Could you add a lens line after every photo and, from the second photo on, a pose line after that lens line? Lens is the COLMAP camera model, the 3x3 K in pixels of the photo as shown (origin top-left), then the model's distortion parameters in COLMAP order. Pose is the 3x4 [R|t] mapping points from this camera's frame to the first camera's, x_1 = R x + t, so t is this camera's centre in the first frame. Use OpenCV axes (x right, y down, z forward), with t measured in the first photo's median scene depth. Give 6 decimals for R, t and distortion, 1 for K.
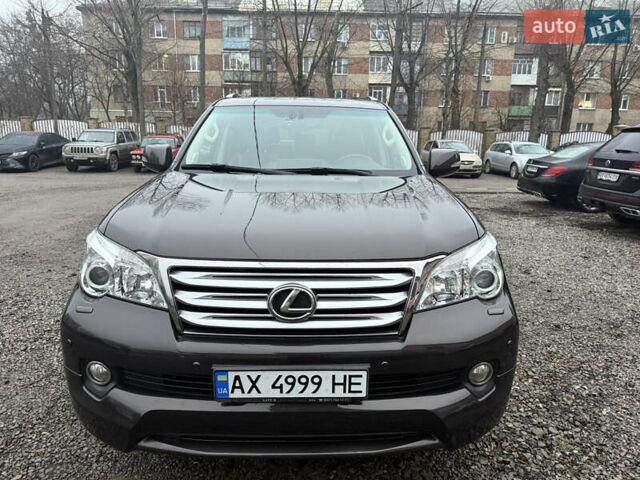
lens RADIAL K [[452.3, 0, 319.8], [0, 452.3, 239.7], [0, 0, 1]] dist [-0.005037, -0.002335]
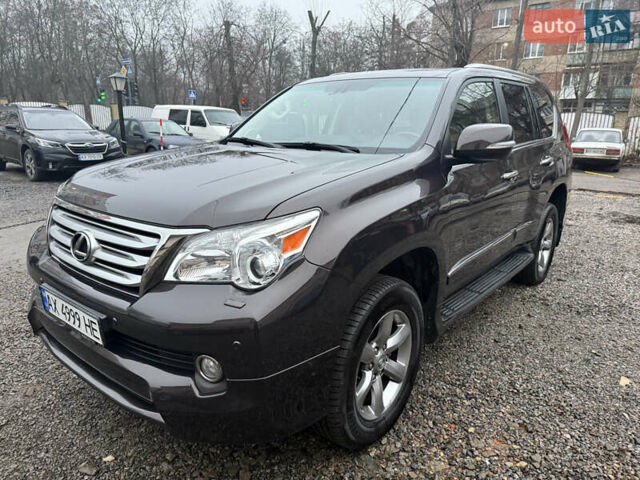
lens RADIAL K [[452.3, 0, 320.6], [0, 452.3, 240.3], [0, 0, 1]] dist [-0.005037, -0.002335]
pose [[0.767888, 0.152182, -0.622244, 0.655868], [-0.141065, 0.987698, 0.067478, -0.023728], [0.624858, 0.035962, 0.779909, 0.284710]]
